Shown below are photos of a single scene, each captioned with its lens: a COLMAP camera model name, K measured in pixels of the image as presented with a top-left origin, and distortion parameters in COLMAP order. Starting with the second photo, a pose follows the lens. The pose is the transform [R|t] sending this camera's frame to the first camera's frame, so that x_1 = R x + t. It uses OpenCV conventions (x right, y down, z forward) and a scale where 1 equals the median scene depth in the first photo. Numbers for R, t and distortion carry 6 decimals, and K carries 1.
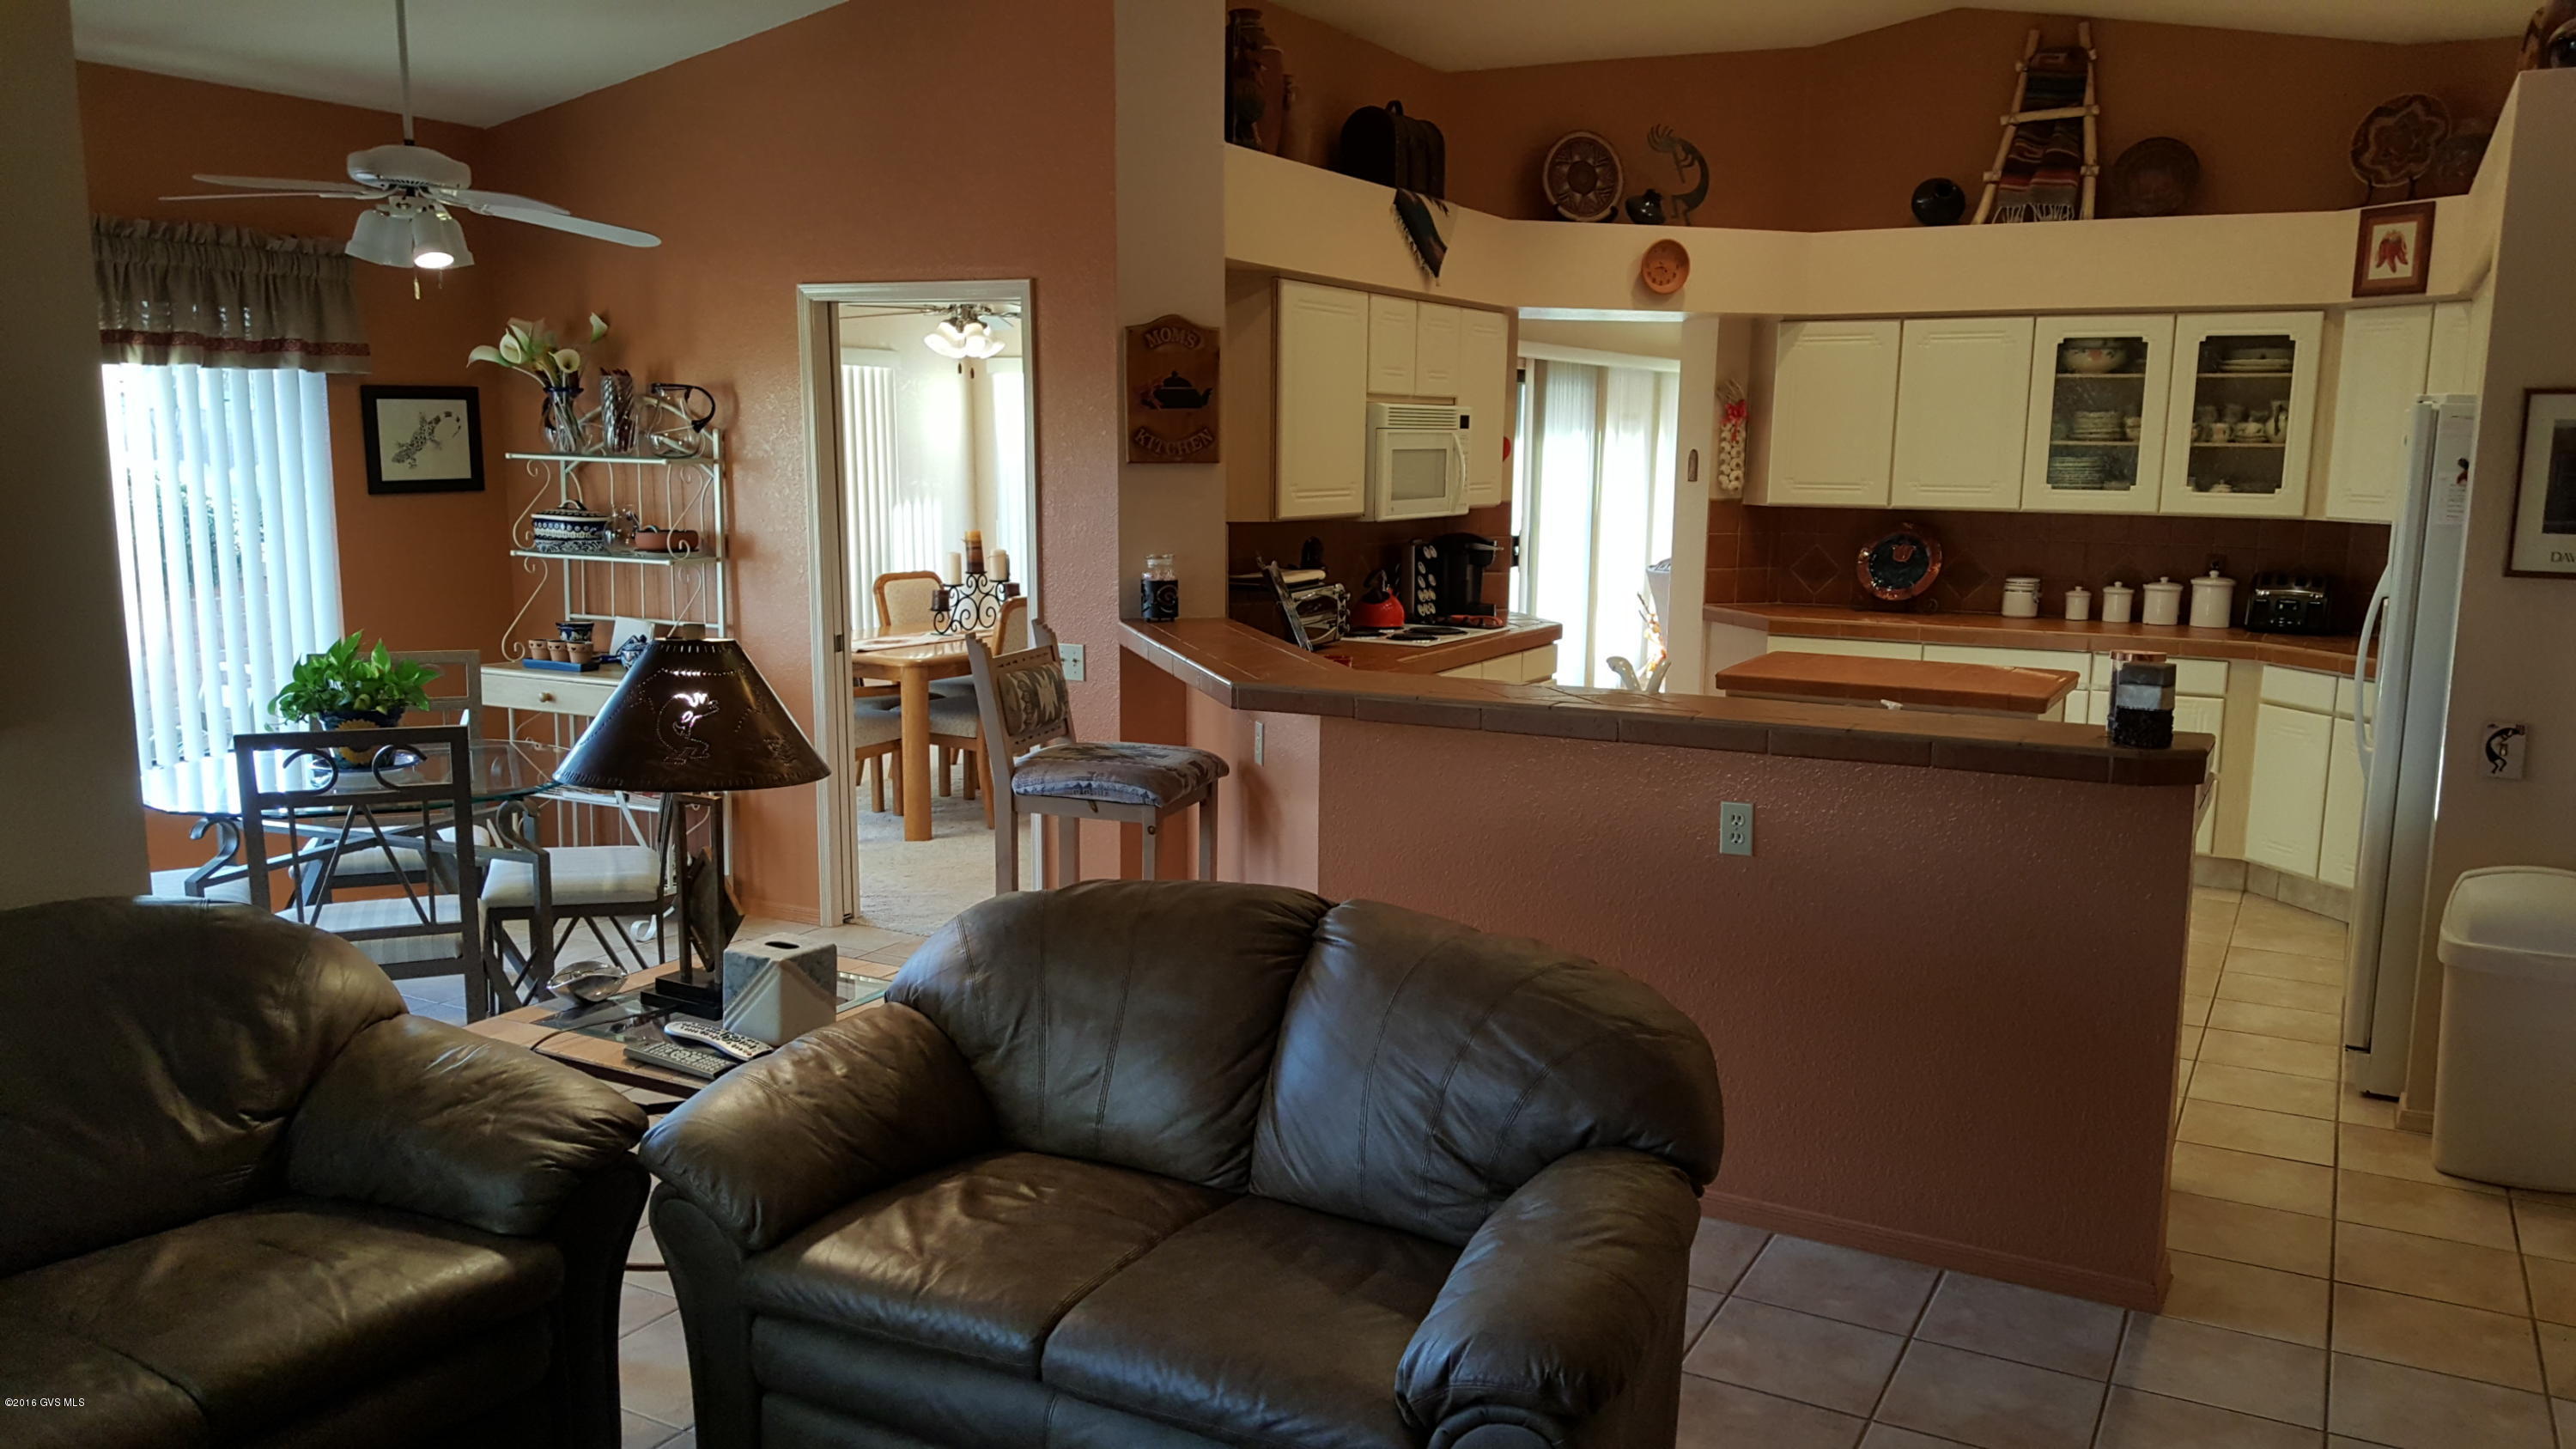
lens RADIAL K [[1901.1, 0, 1281.5], [0, 1901.1, 739.7], [0, 0, 1]] dist [0.112462, -0.142806]
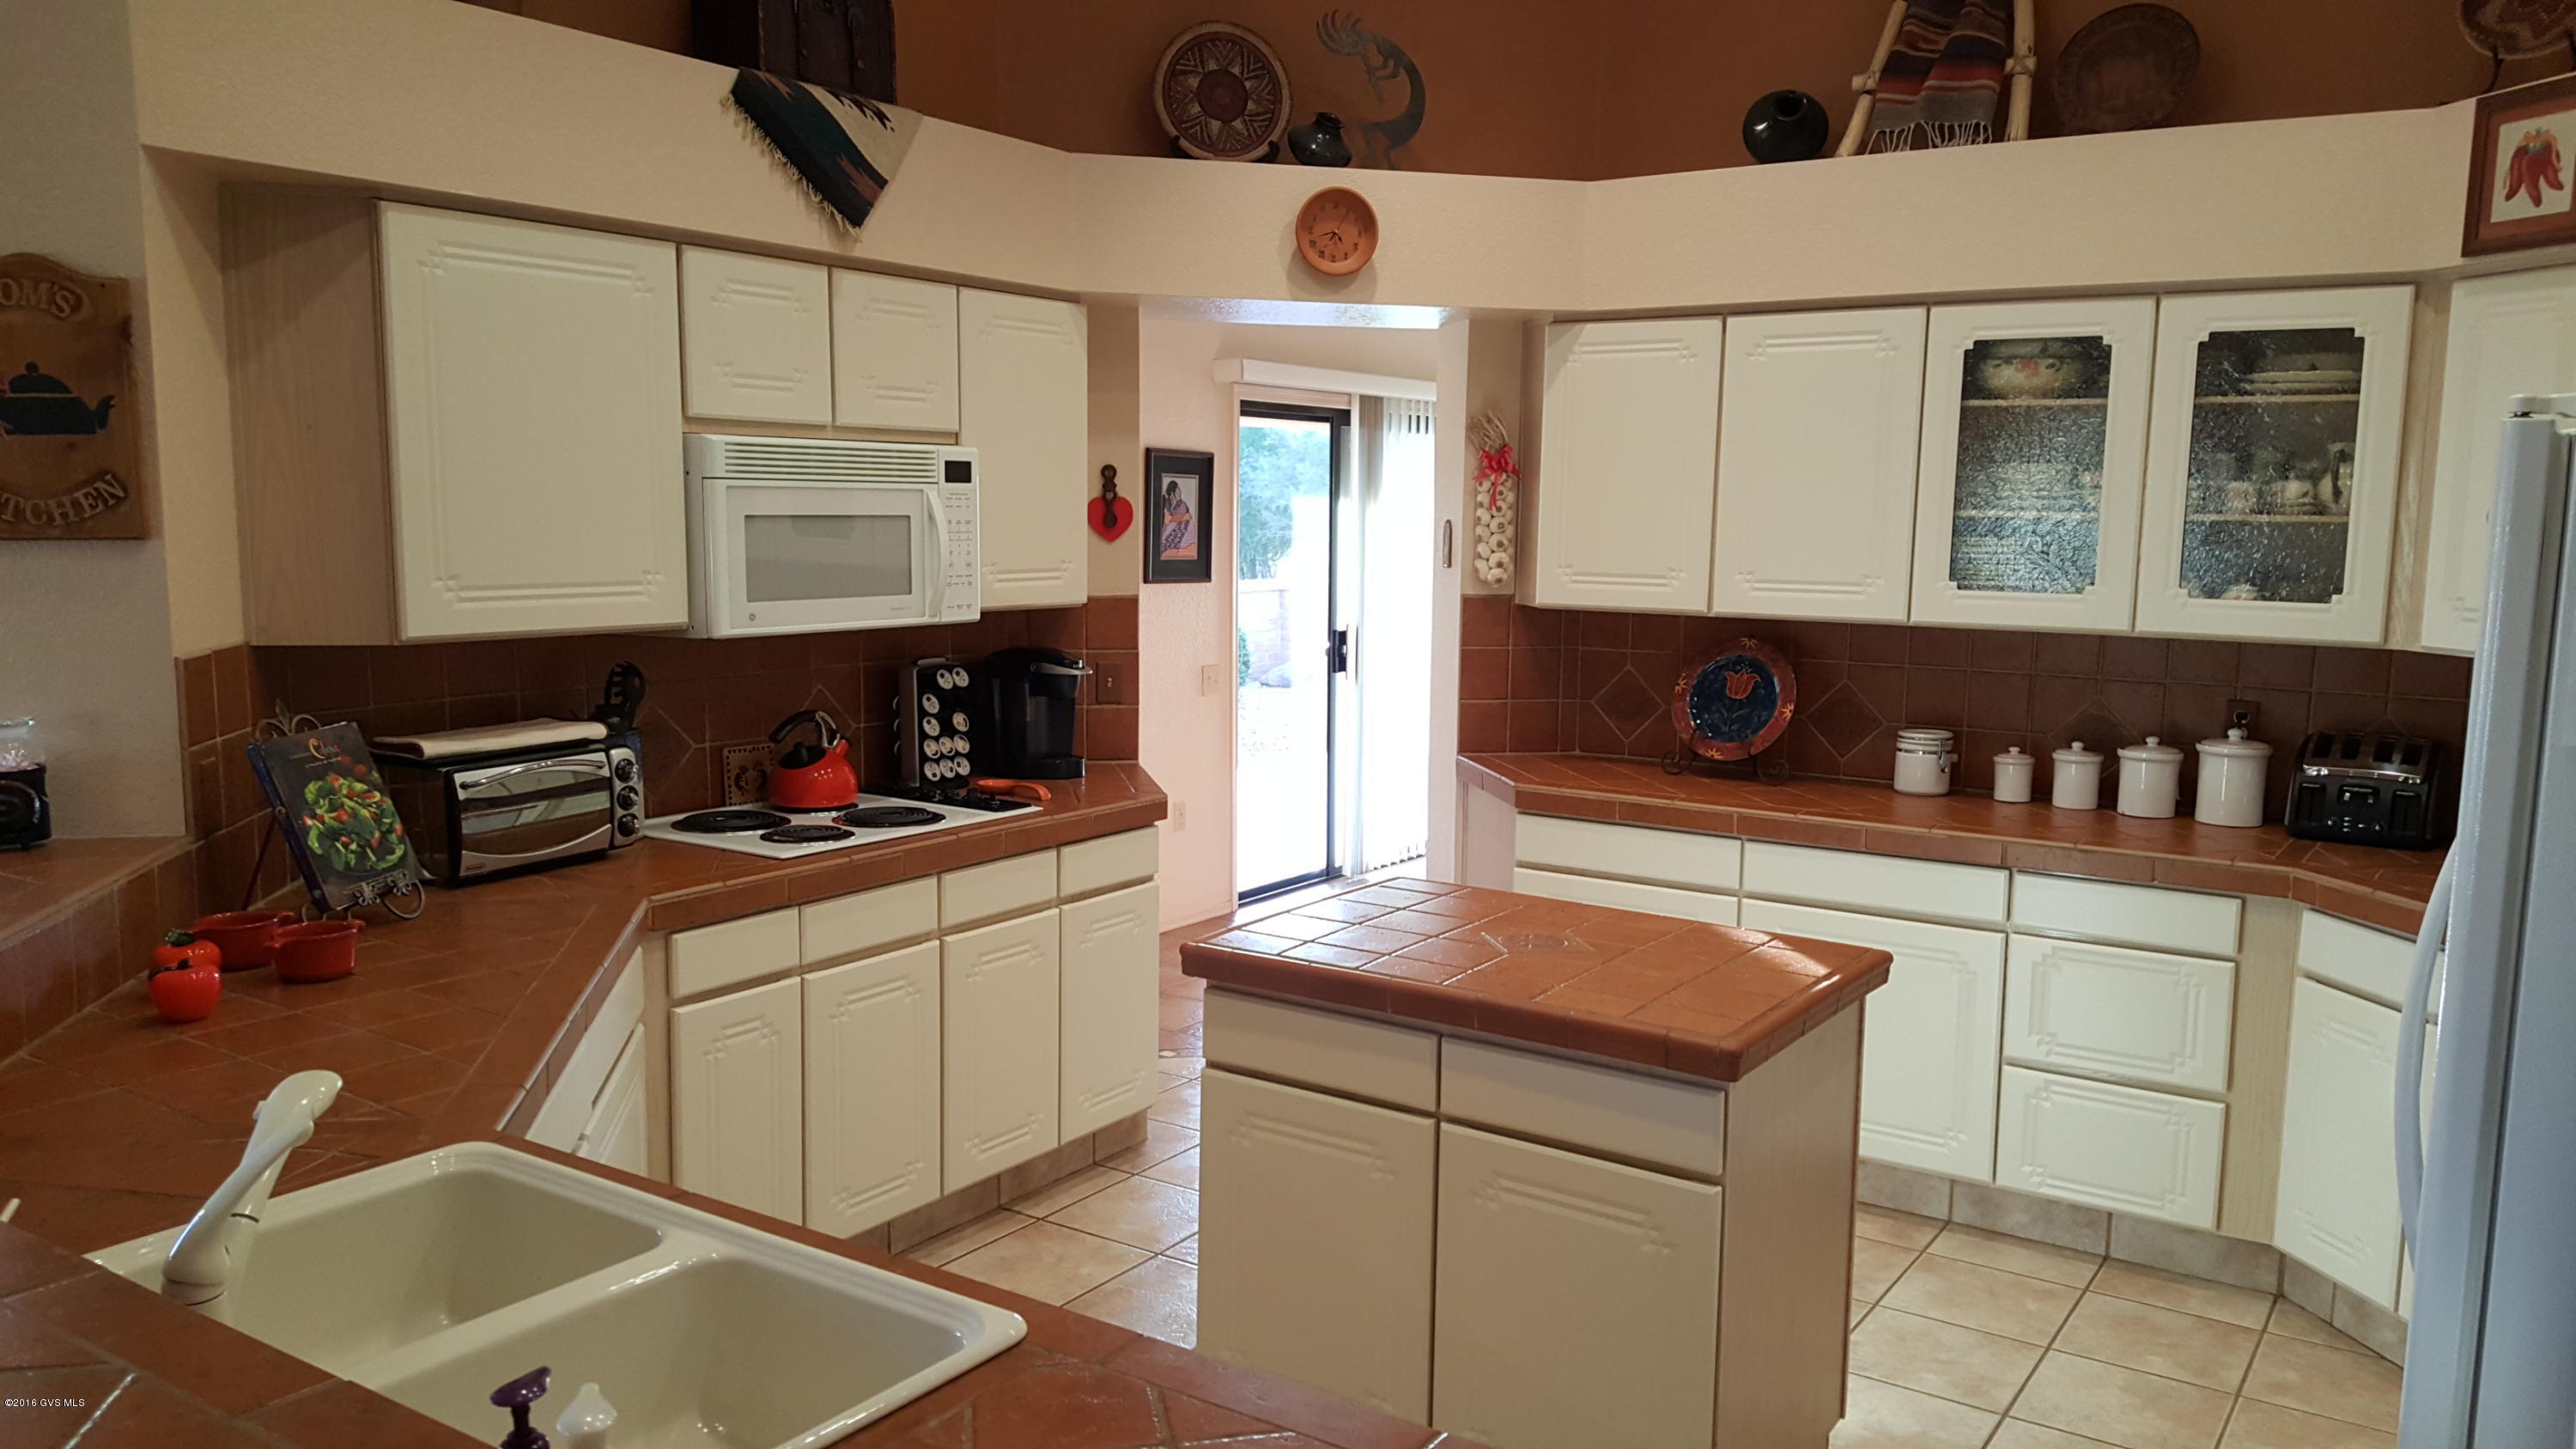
lens RADIAL K [[1901.1, 0, 1267.6], [0, 1901.1, 745.2], [0, 0, 1]] dist [0.112462, -0.142806]
pose [[0.995908, 0.013772, -0.089312, 0.242562], [-0.016407, 0.999450, -0.028831, -0.061138], [0.088866, 0.030178, 0.995586, 0.388682]]
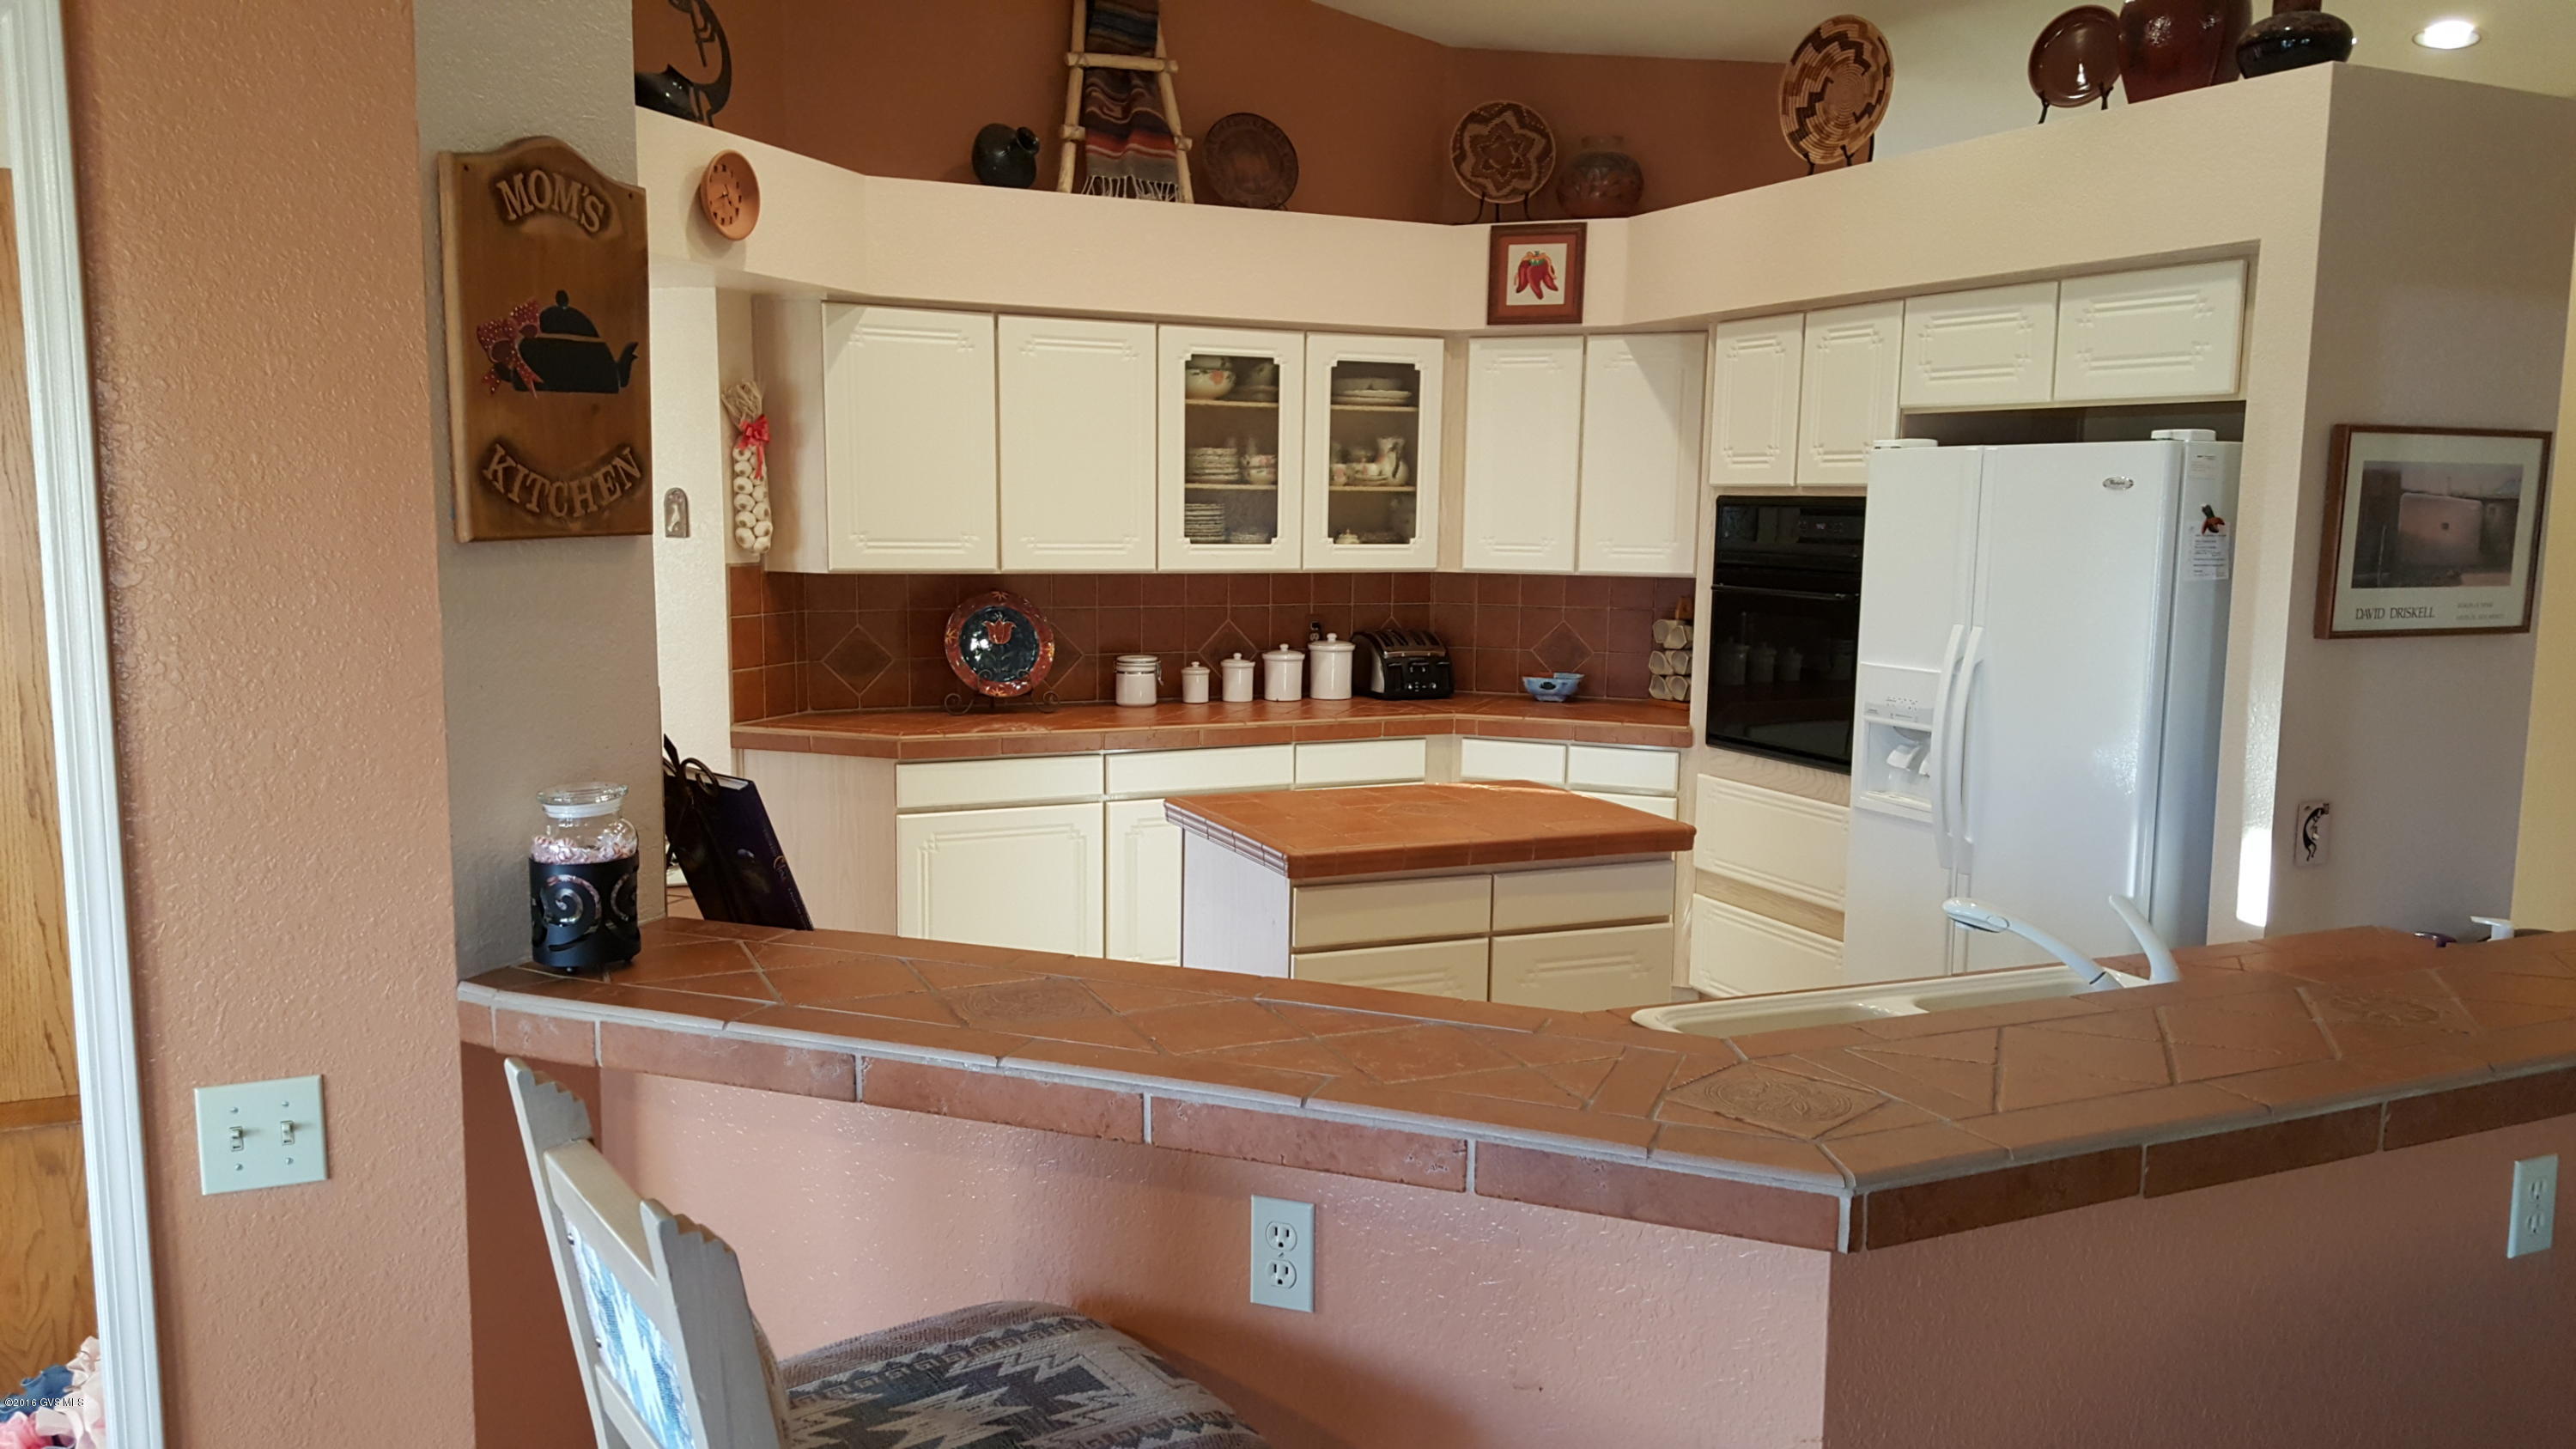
lens RADIAL K [[1901.1, 0, 1293.0], [0, 1901.1, 748.5], [0, 0, 1]] dist [0.112462, -0.142806]
pose [[0.602372, -0.112195, 0.790291, -0.207870], [0.121303, 0.991440, 0.048292, -0.080307], [-0.788945, 0.066775, 0.610825, 0.503584]]
